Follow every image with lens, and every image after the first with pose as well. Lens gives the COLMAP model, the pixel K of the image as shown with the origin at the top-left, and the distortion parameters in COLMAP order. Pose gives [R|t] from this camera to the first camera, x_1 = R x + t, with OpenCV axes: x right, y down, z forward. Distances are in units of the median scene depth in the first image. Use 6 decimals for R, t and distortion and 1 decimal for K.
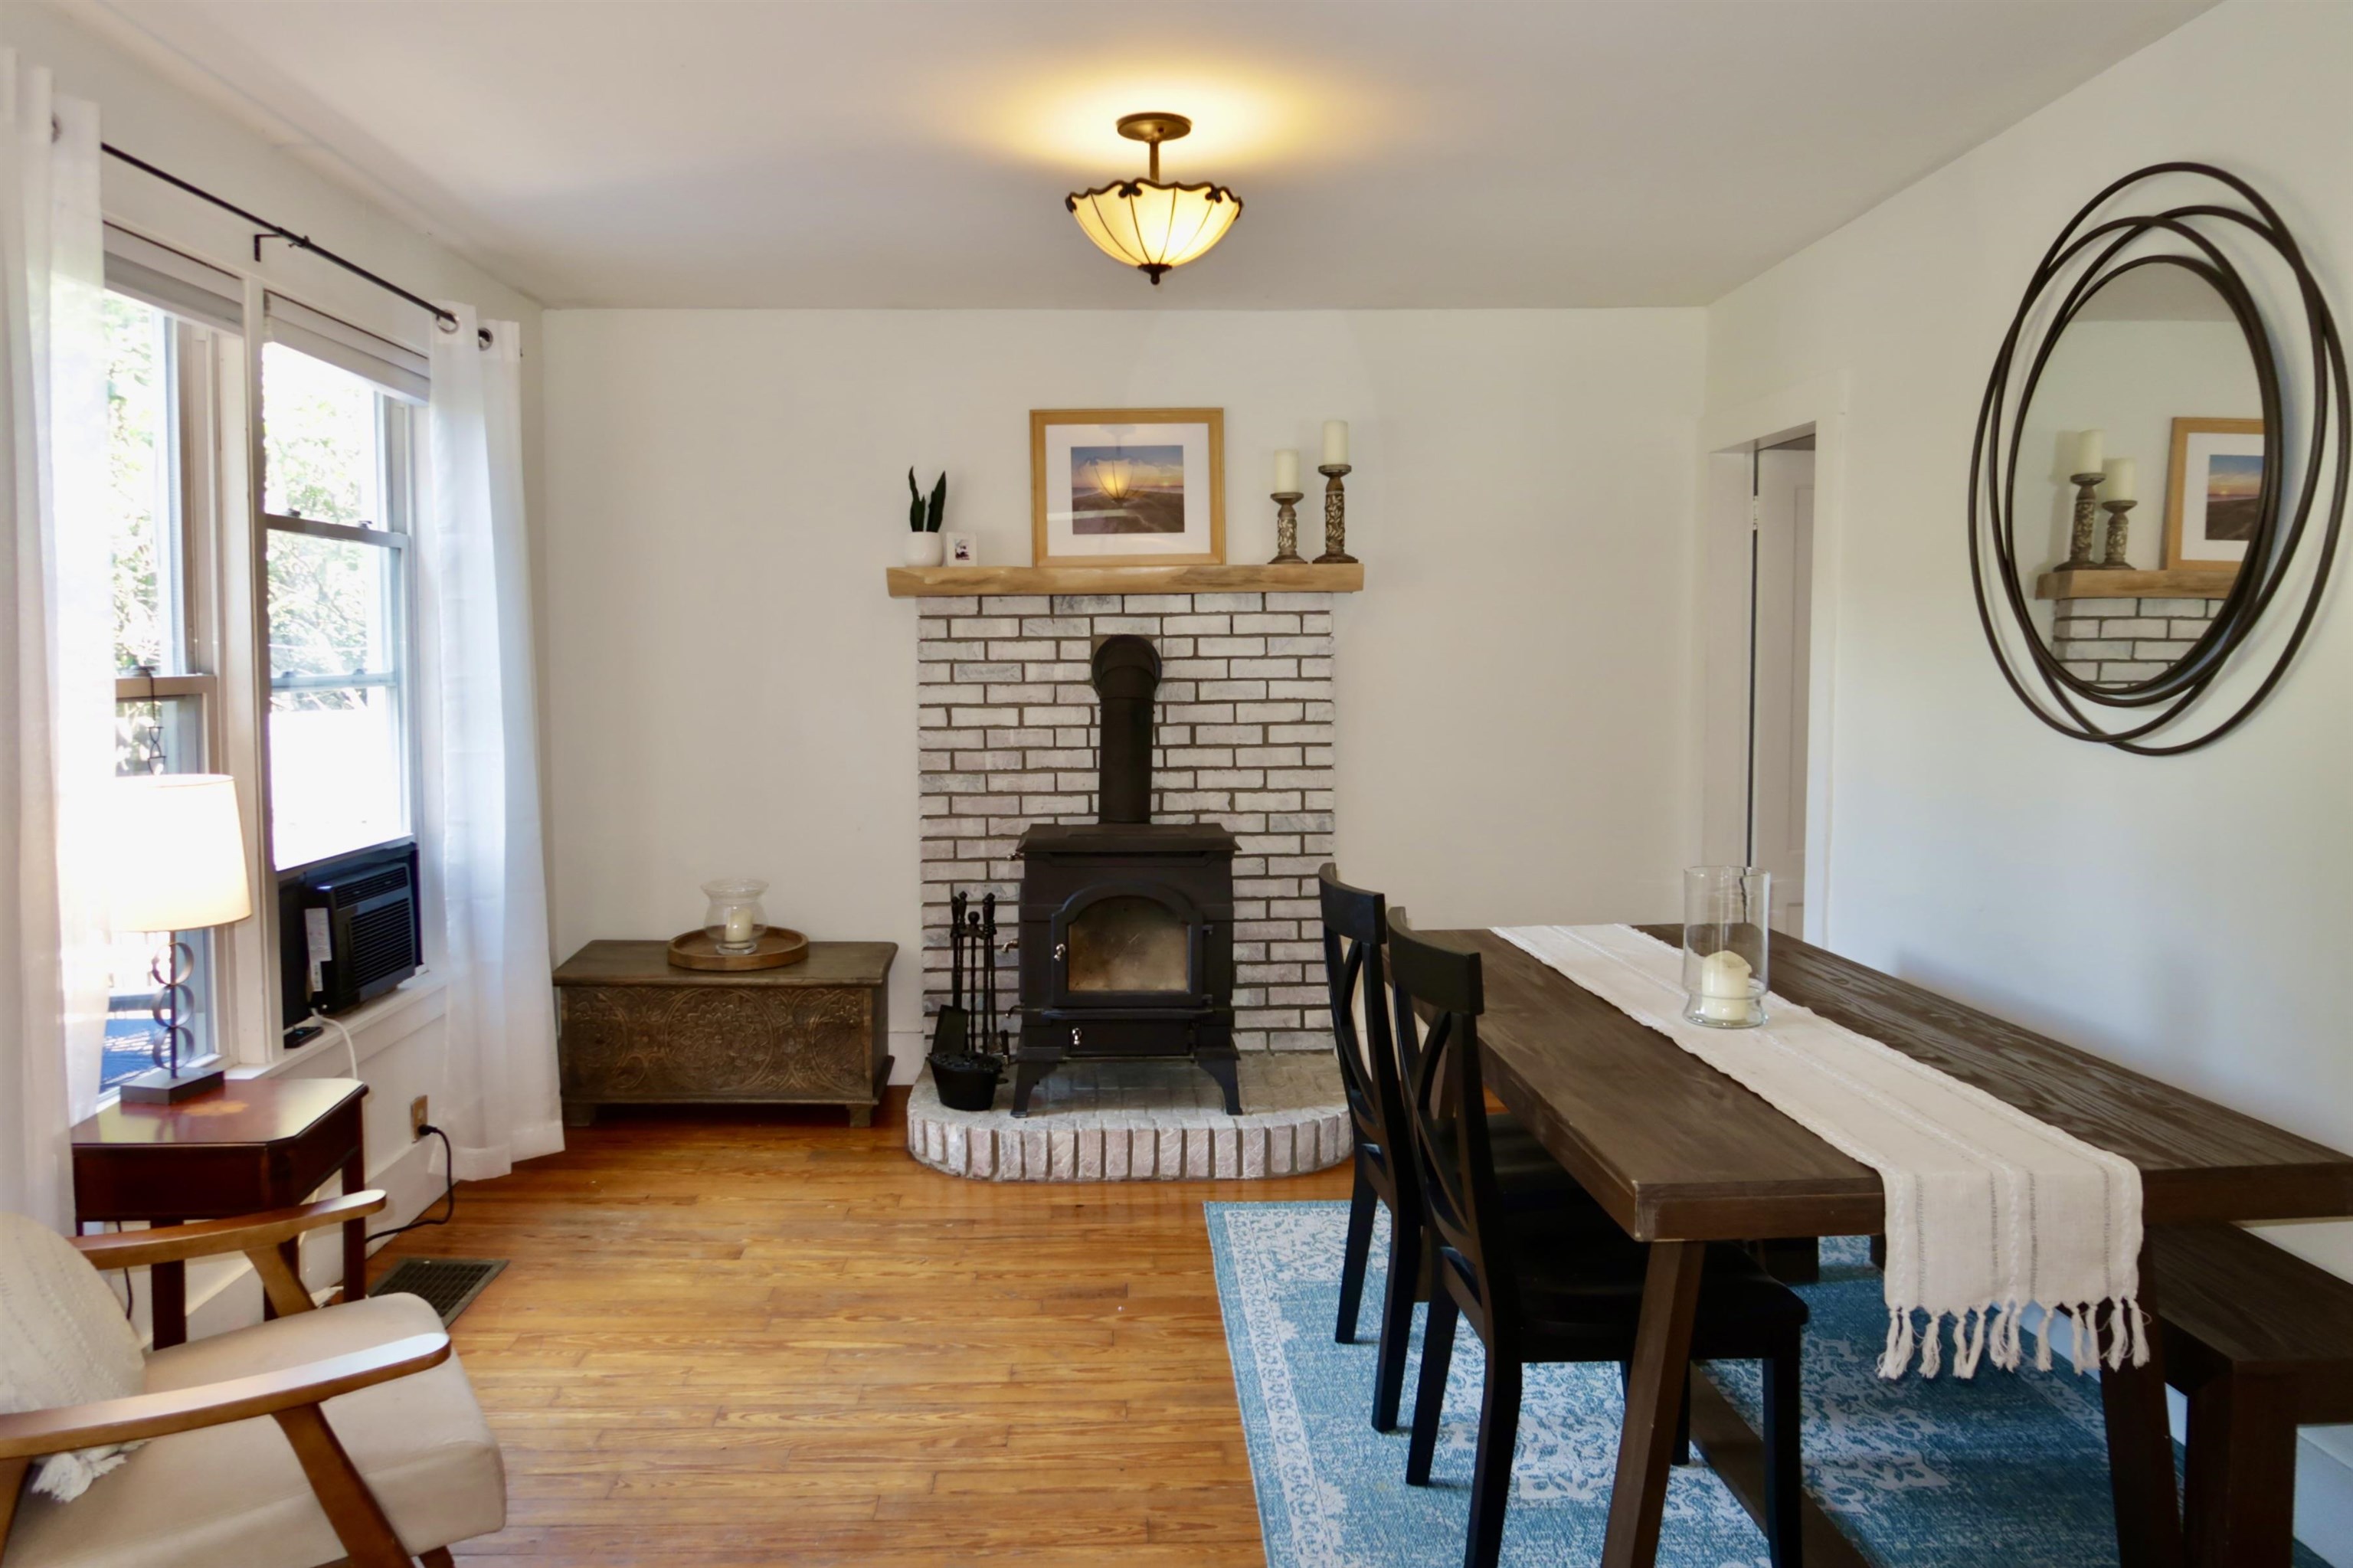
lens RADIAL K [[1649.7, 0, 1164.0], [0, 1649.7, 778.0], [0, 0, 1]] dist [0.004831, -0.005370]
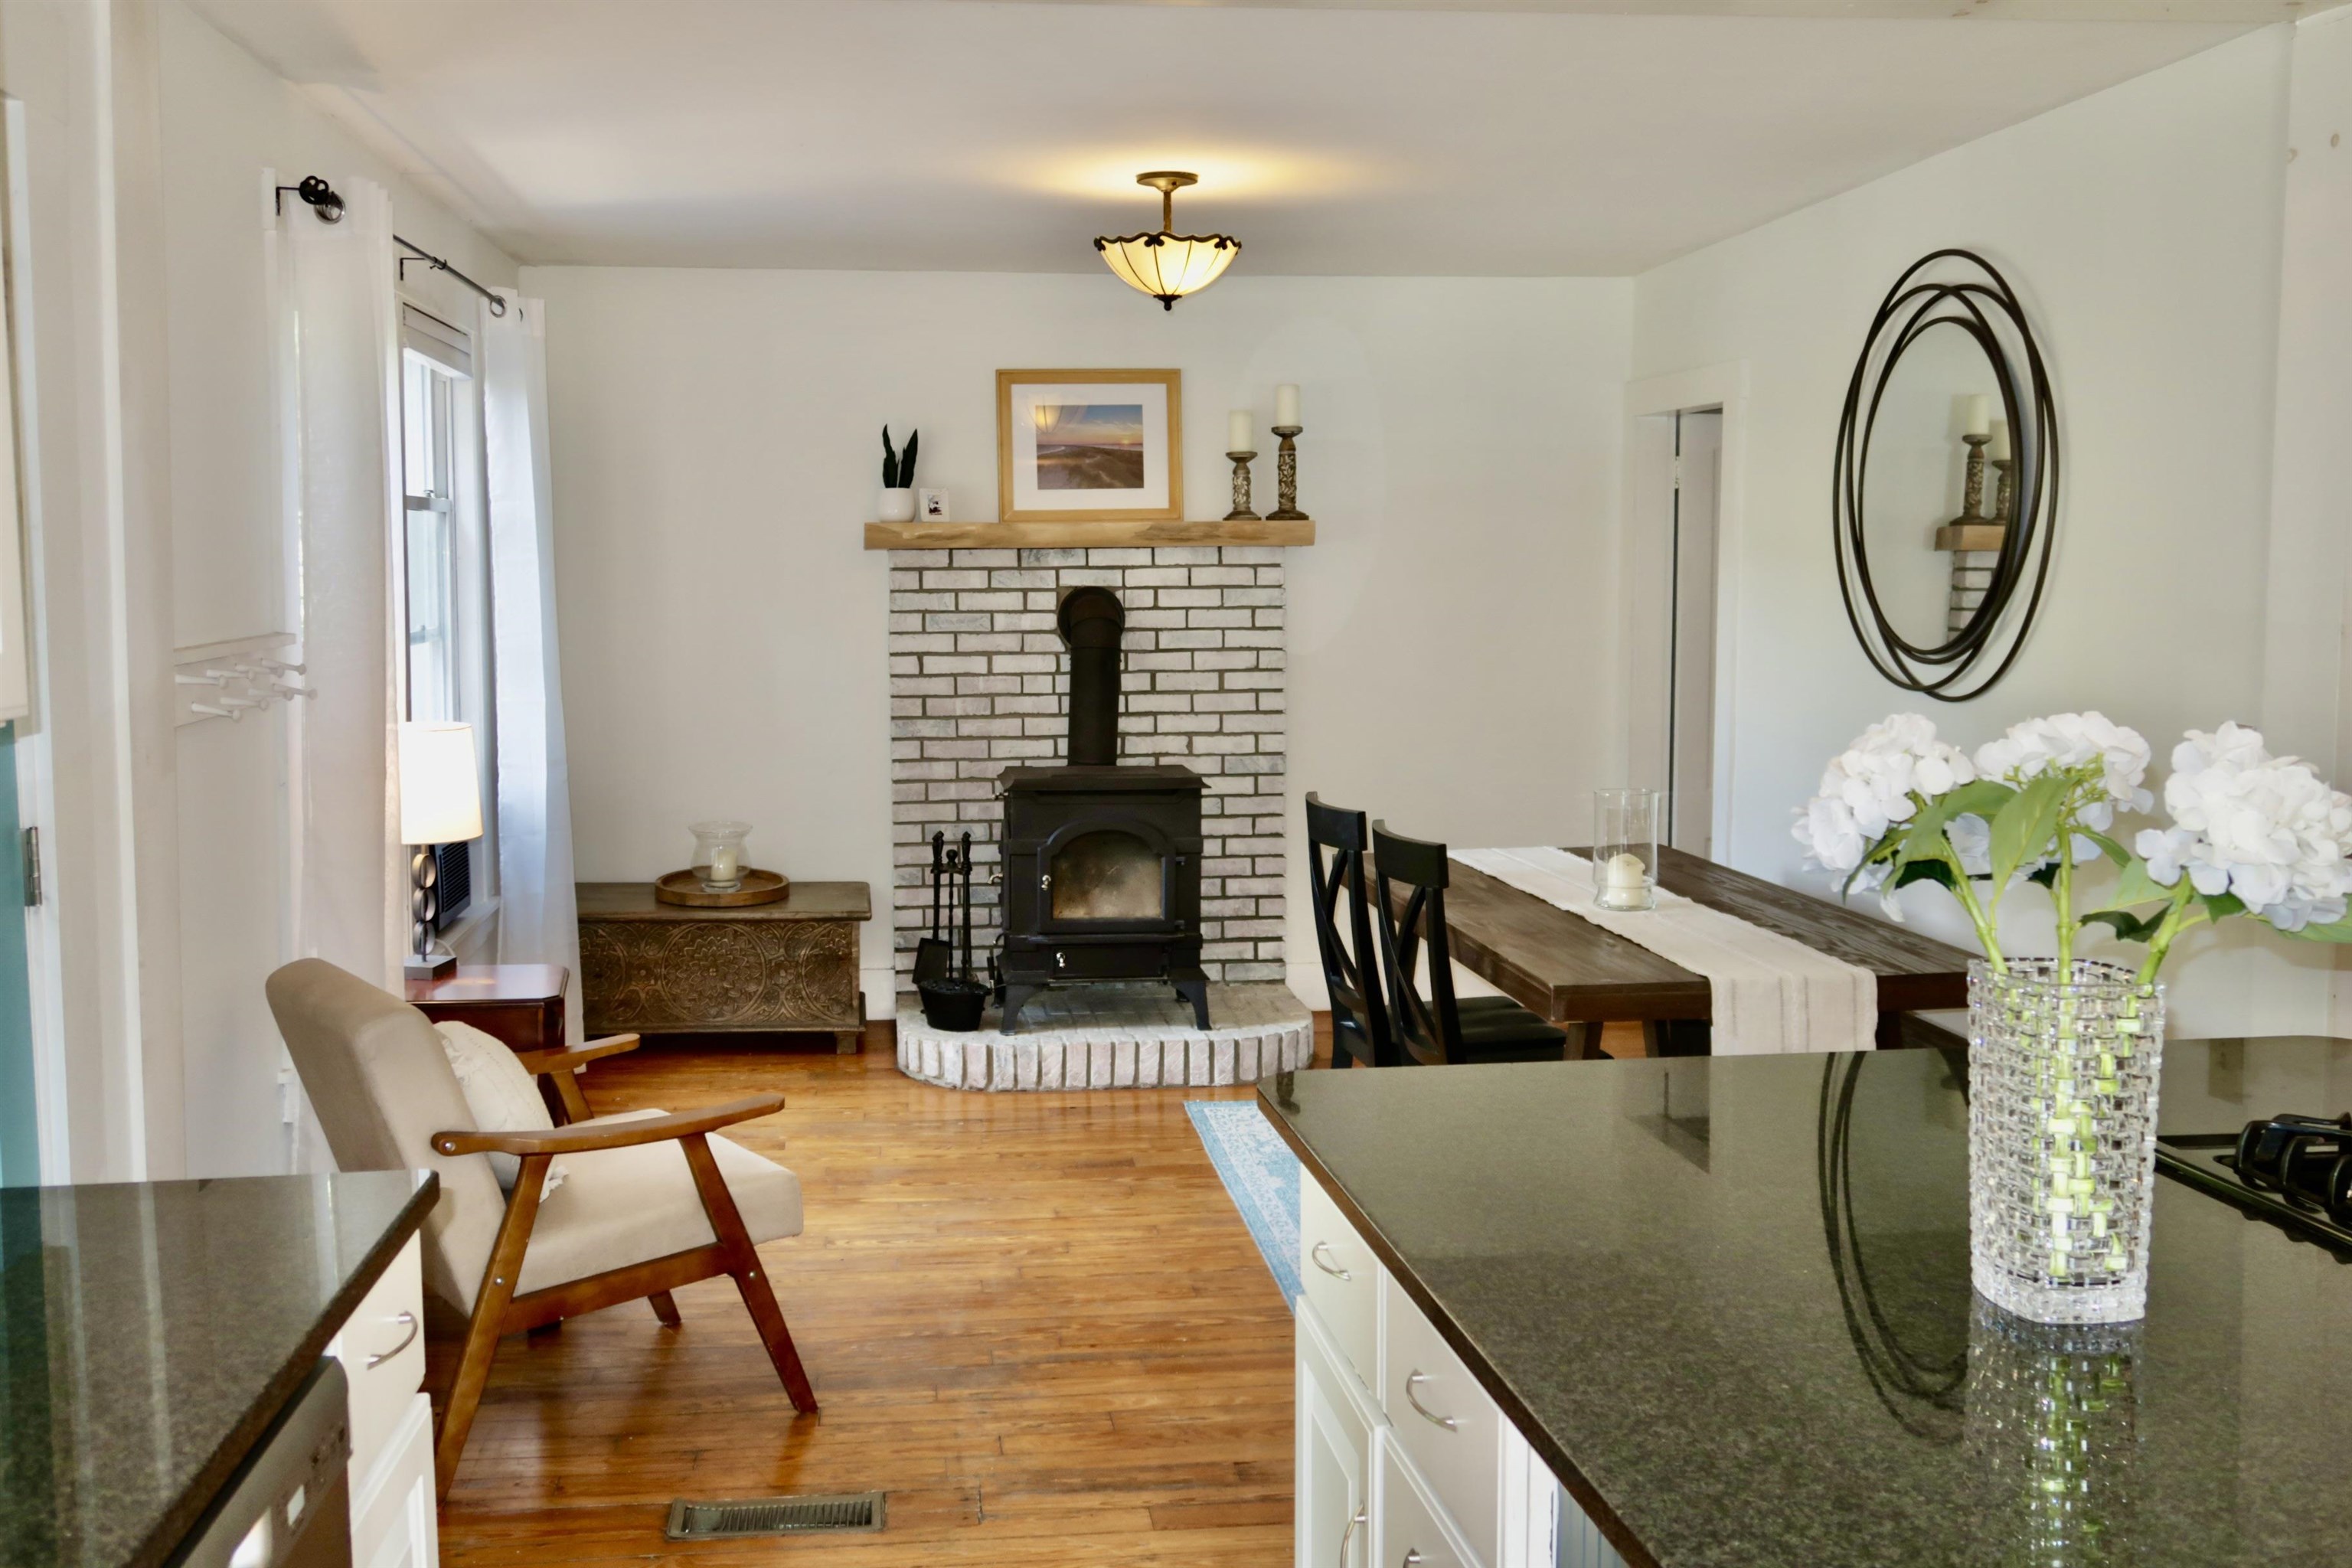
lens RADIAL K [[2201.2, 0, 1180.2], [0, 2201.2, 786.8], [0, 0, 1]] dist [0.007510, 0.000000]
pose [[0.995163, -0.006905, 0.097995, -0.114687], [0.004120, 0.999583, 0.028594, 0.001173], [-0.098151, -0.028052, 0.994776, -0.444249]]
